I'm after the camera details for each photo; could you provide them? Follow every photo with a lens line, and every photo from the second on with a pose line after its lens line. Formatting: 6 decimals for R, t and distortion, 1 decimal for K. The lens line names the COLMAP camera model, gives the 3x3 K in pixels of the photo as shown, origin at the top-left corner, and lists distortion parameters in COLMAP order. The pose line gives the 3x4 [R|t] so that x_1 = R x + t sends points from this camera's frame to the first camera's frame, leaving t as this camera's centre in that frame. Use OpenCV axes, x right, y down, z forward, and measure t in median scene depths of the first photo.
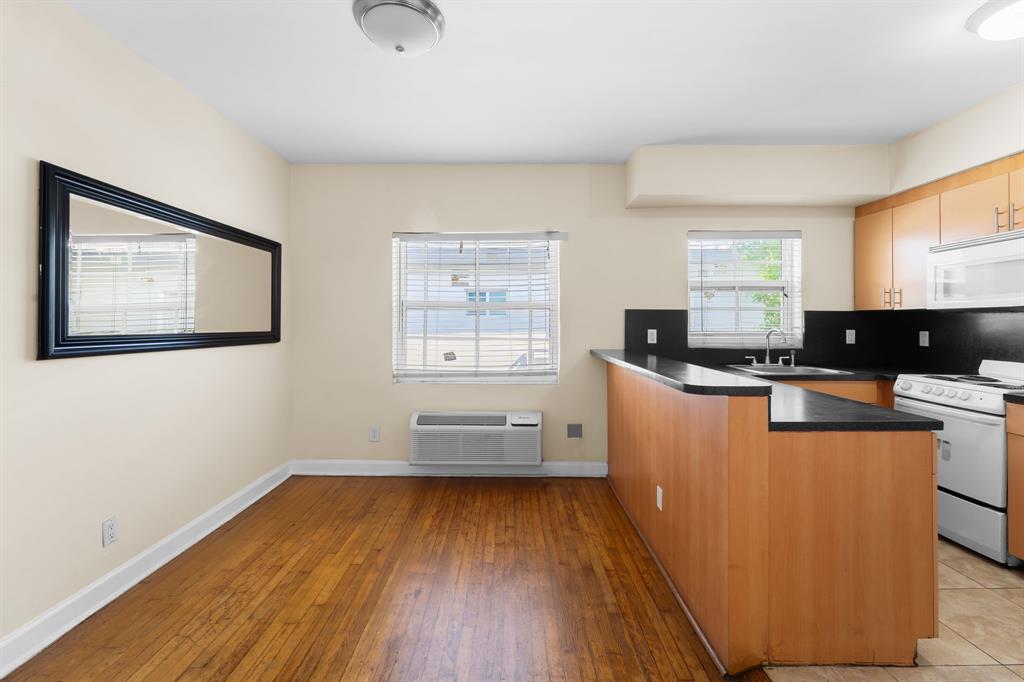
lens RADIAL K [[394.4, 0, 525.4], [0, 394.4, 335.3], [0, 0, 1]] dist [0.000384, -0.000082]
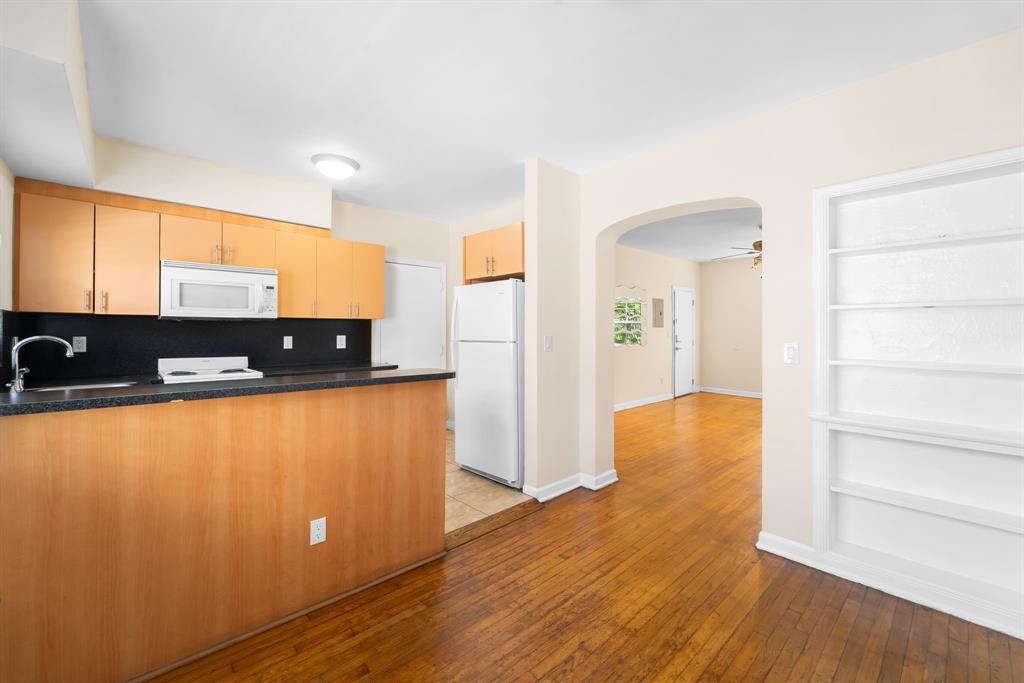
lens RADIAL K [[415.1, 0, 509.5], [0, 415.1, 330.4], [0, 0, 1]] dist [-0.000627, -0.000344]
pose [[-0.651451, 0.005987, 0.758667, -0.674289], [0.007876, 0.999968, -0.001128, -0.024264], [-0.758650, 0.005240, -0.651477, 1.361052]]
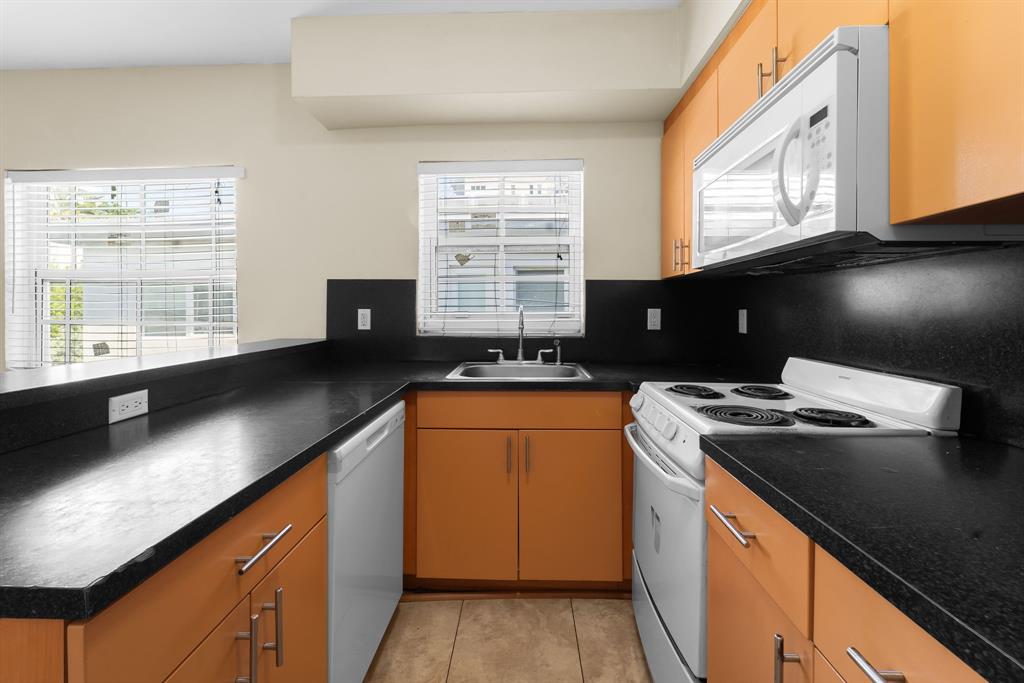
lens RADIAL K [[415.1, 0, 509.5], [0, 415.1, 330.4], [0, 0, 1]] dist [-0.000627, -0.000344]
pose [[0.999751, -0.001629, -0.022274, 0.599268], [0.002090, 0.999783, 0.020723, 0.007609], [0.022235, -0.020765, 0.999537, 0.303336]]
